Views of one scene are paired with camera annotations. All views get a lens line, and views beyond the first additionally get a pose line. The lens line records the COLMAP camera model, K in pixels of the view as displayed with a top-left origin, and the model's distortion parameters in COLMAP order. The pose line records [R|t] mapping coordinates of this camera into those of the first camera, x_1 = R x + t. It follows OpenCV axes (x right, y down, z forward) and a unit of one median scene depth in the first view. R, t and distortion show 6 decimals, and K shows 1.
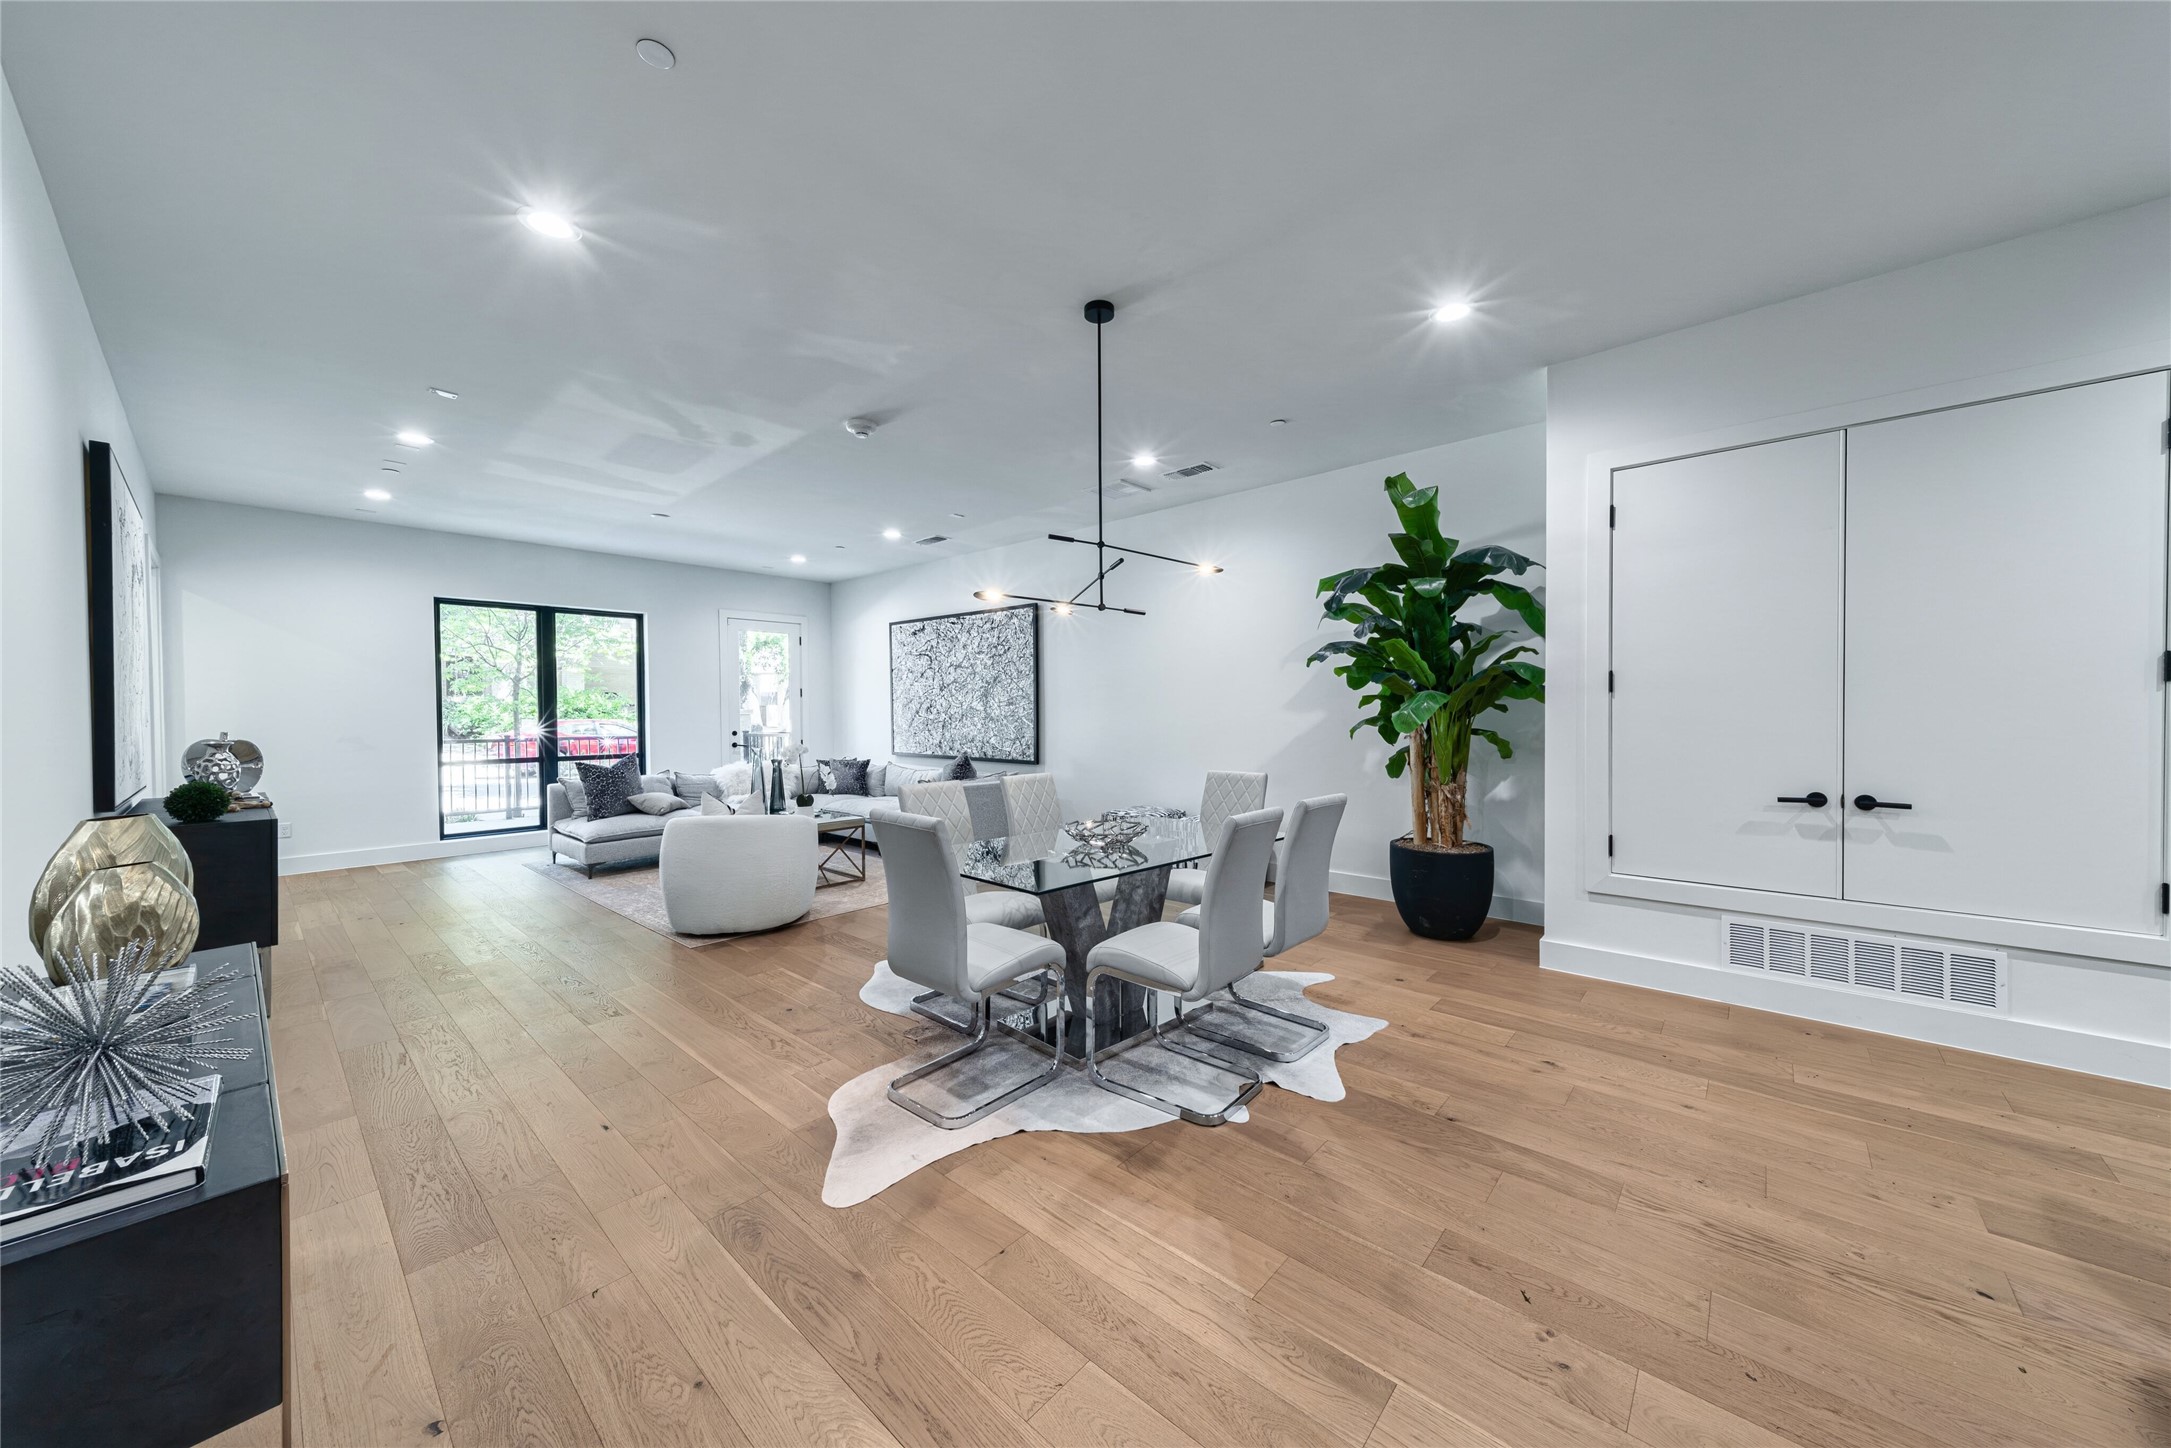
lens RADIAL K [[756.1, 0, 1085.4], [0, 756.1, 717.7], [0, 0, 1]] dist [0.009000, -0.000535]
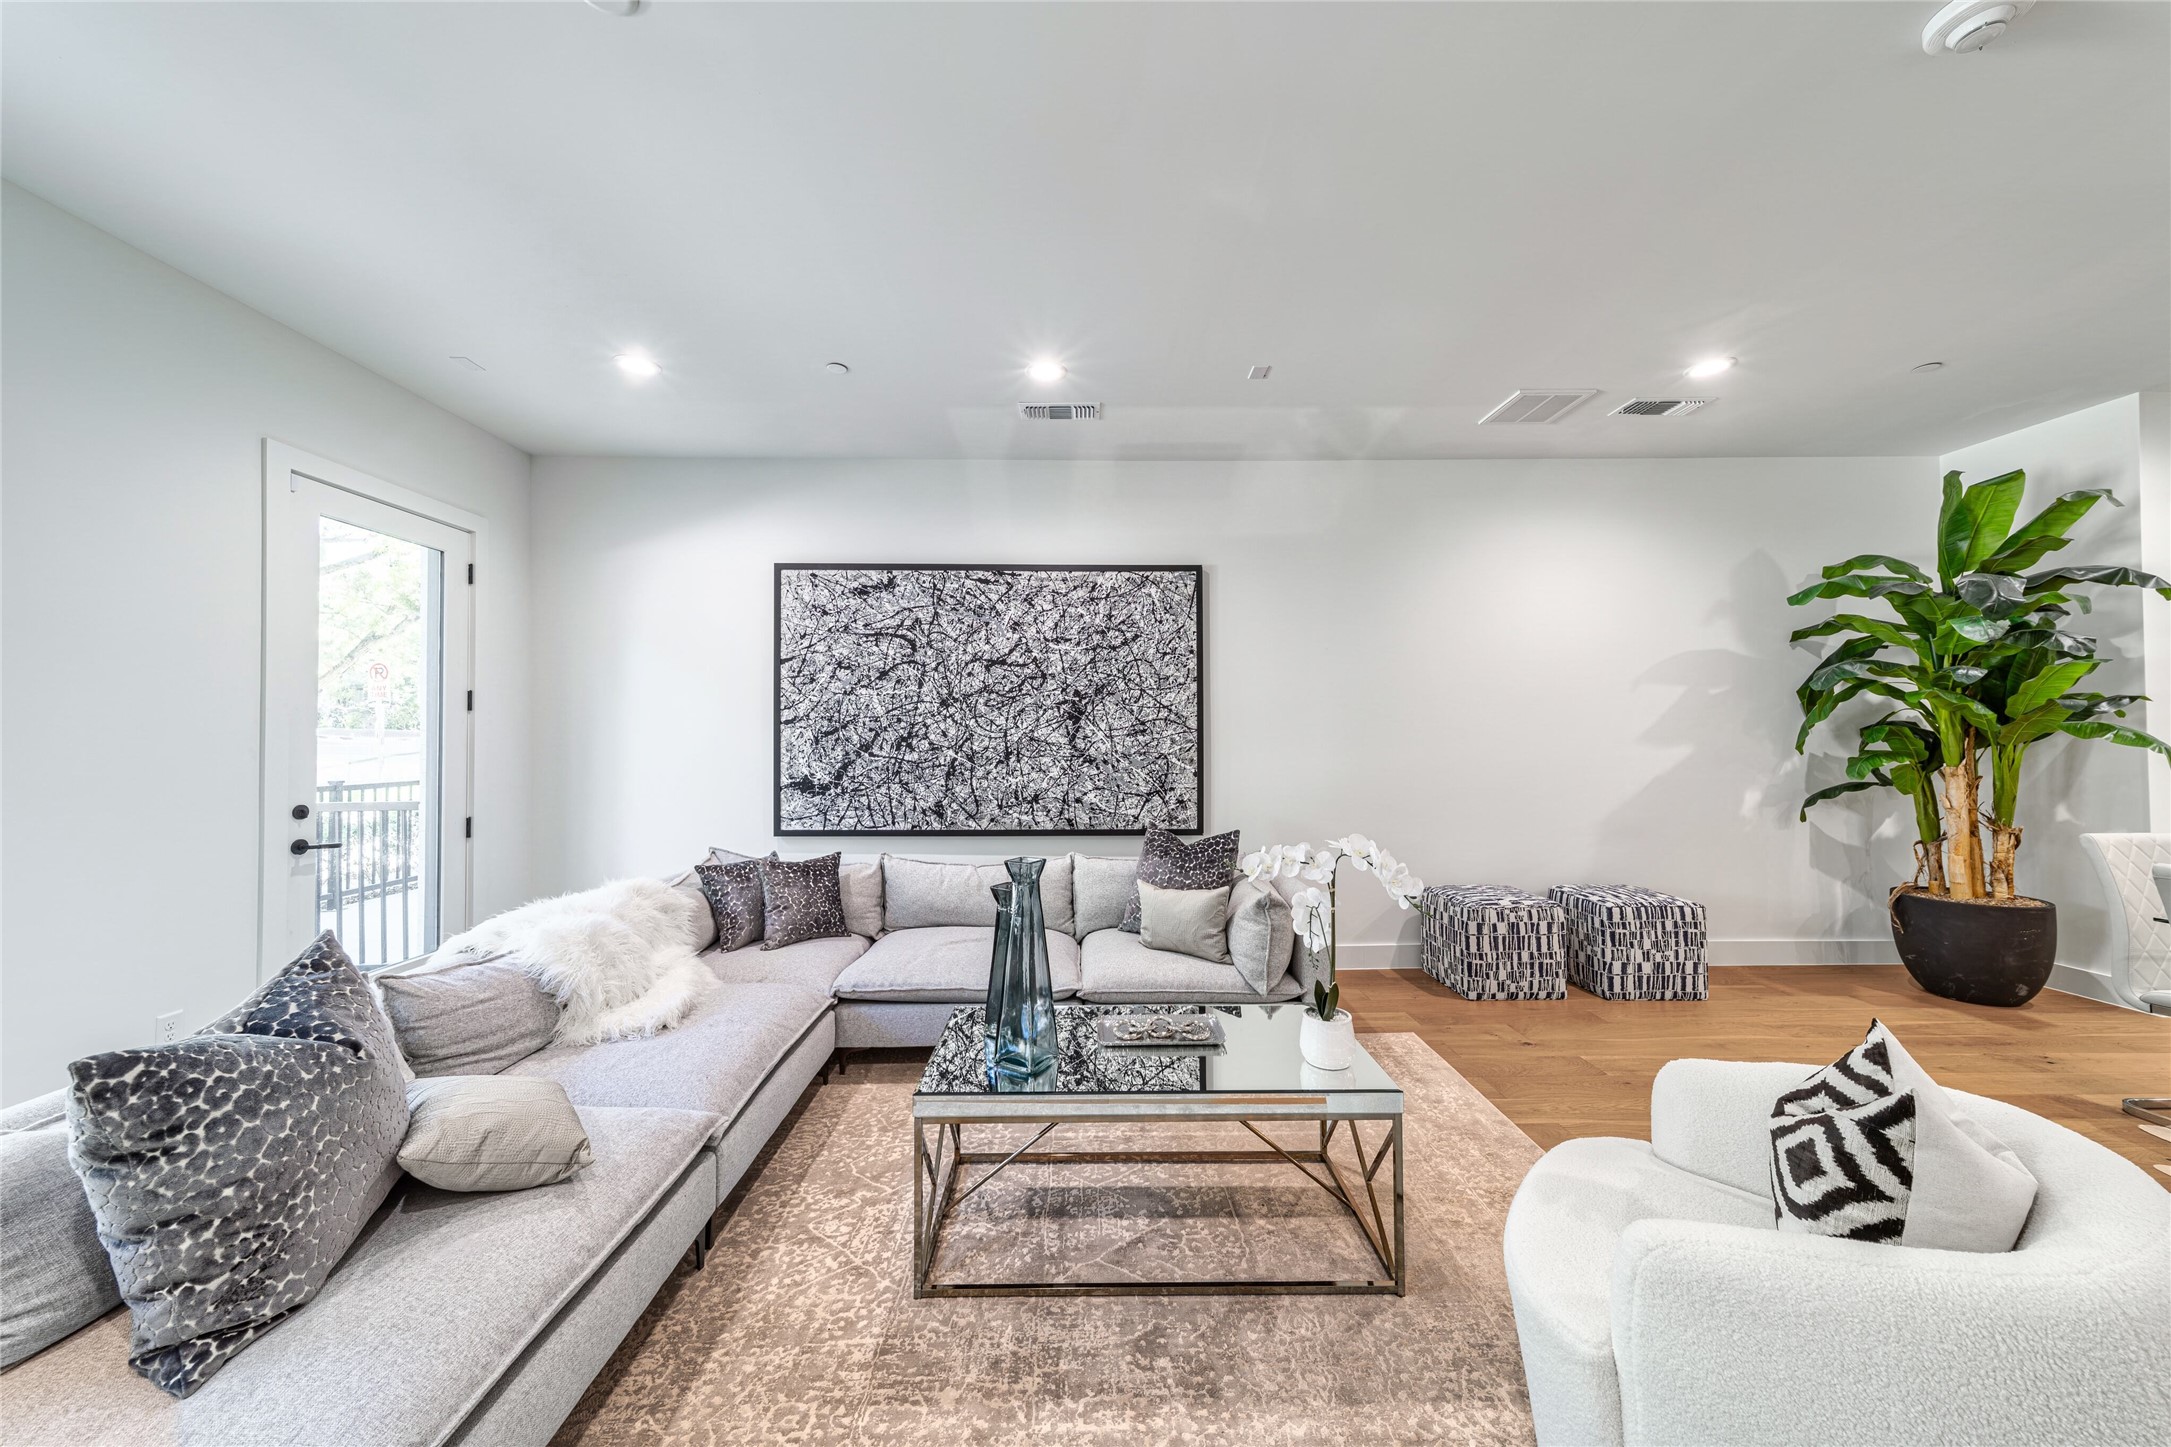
lens RADIAL K [[756.1, 0, 1086.0], [0, 756.1, 723.4], [0, 0, 1]] dist [0.009000, -0.000535]
pose [[0.731585, 0.015985, 0.681563, -0.595014], [0.006303, 0.999524, -0.030208, -0.009172], [-0.681721, 0.026395, 0.731136, 0.686920]]
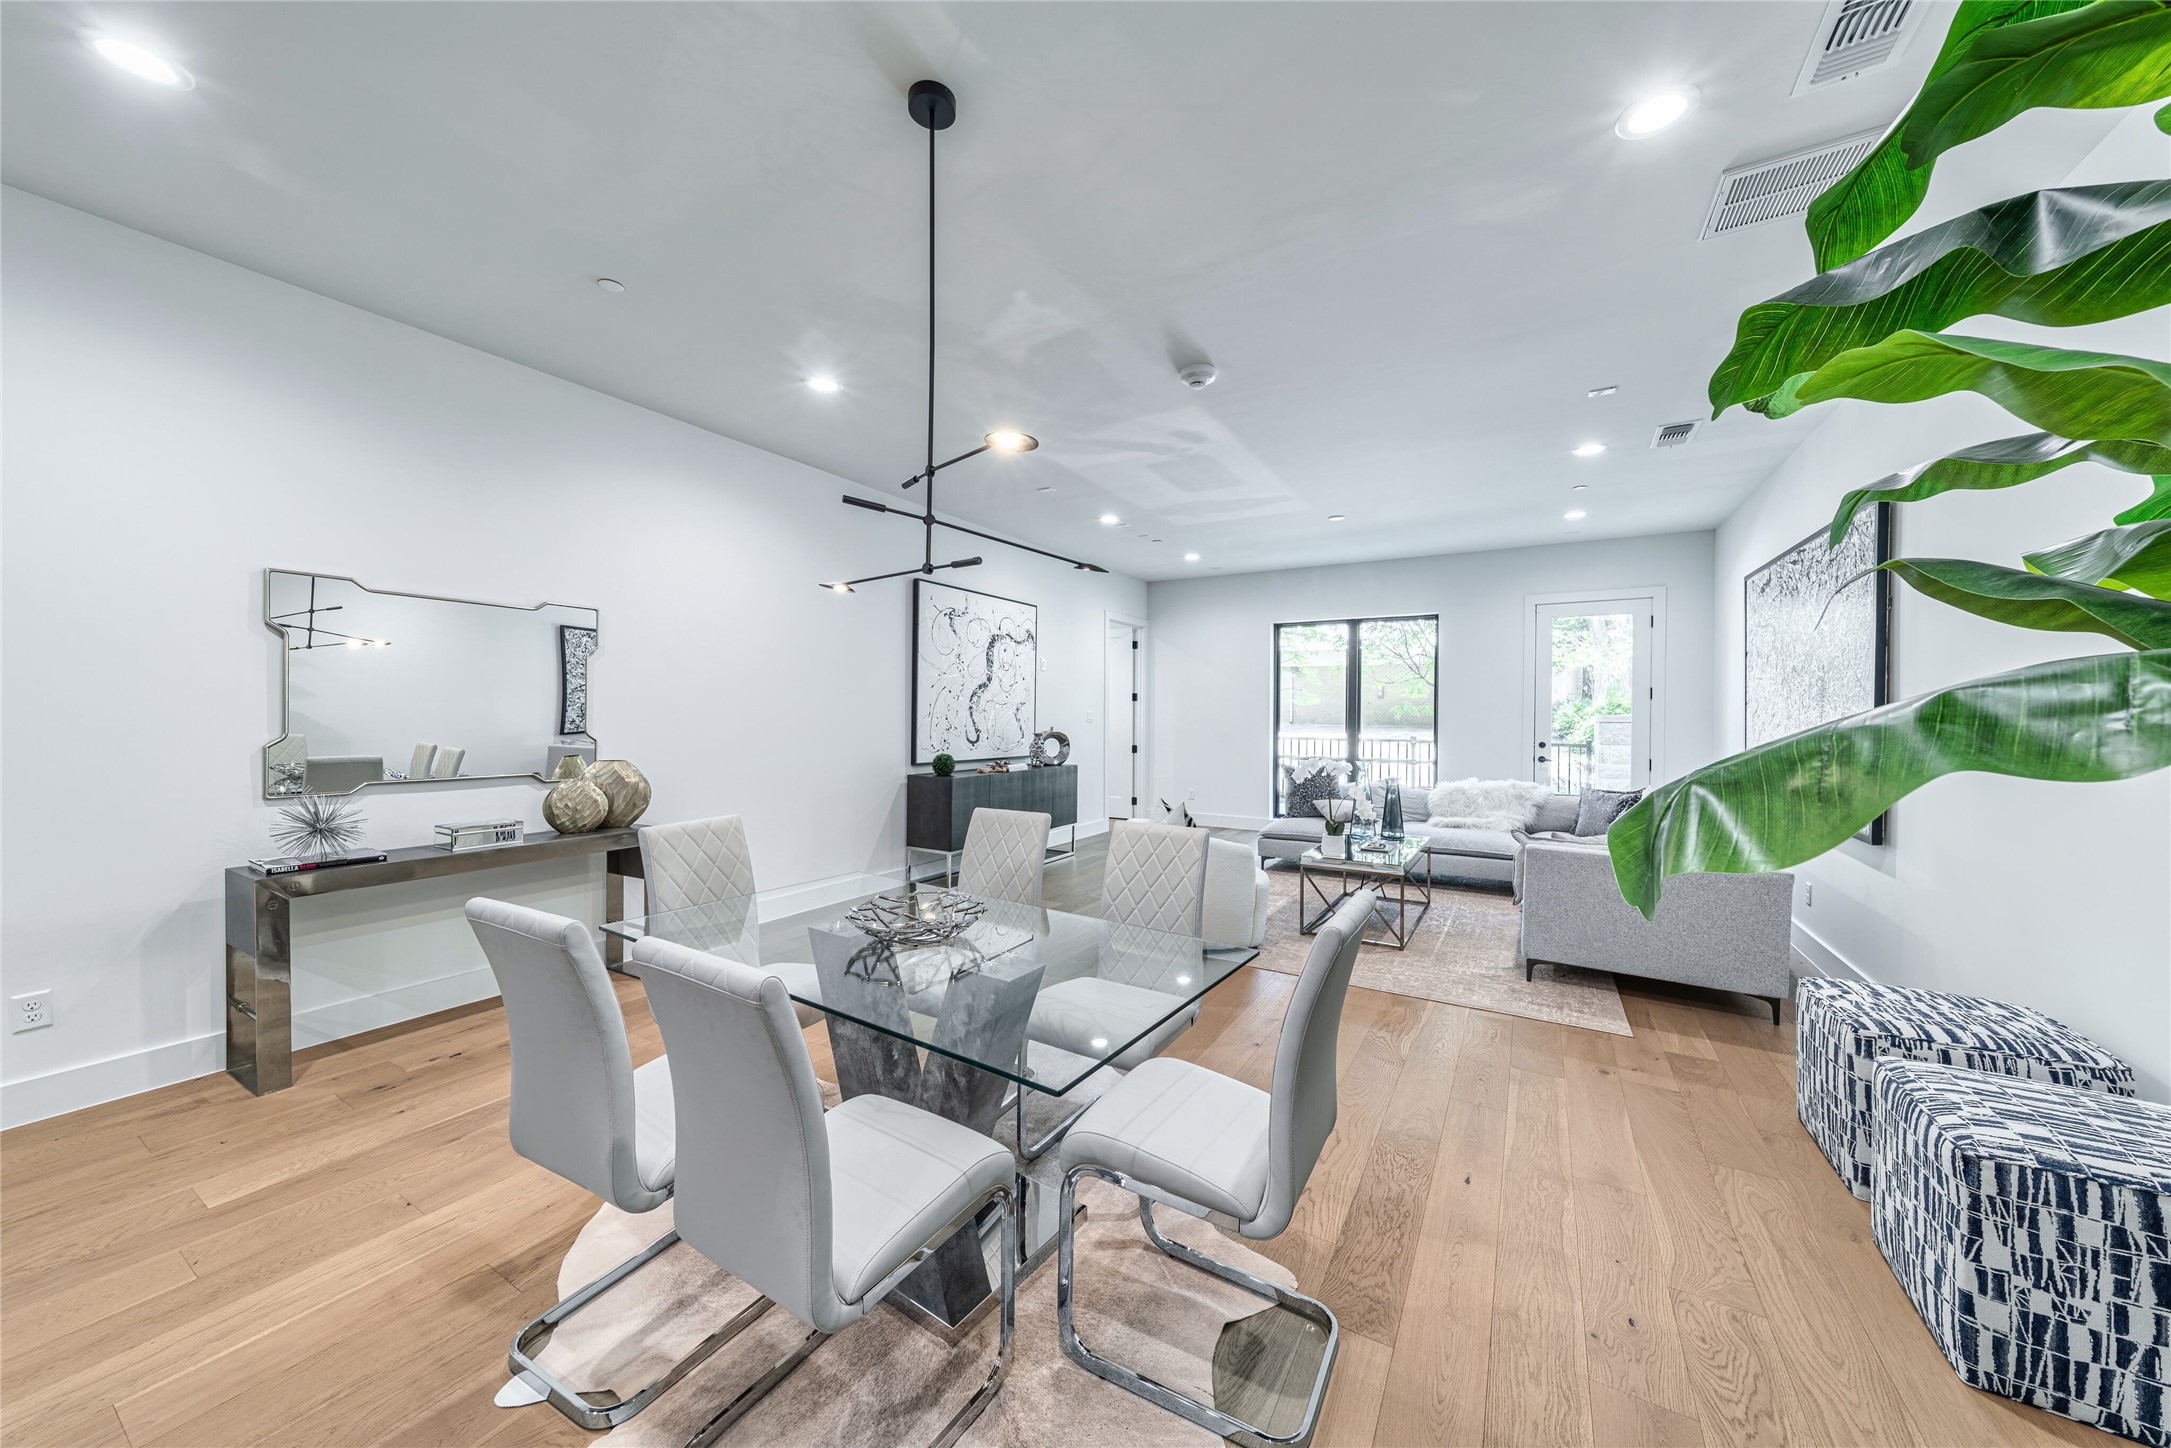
lens RADIAL K [[756.1, 0, 1088.5], [0, 756.1, 722.1], [0, 0, 1]] dist [0.009000, -0.000535]
pose [[0.196655, 0.020637, -0.980255, 0.326312], [-0.015615, 0.999718, 0.017914, -0.014611], [0.980348, 0.011784, 0.196922, 0.484037]]
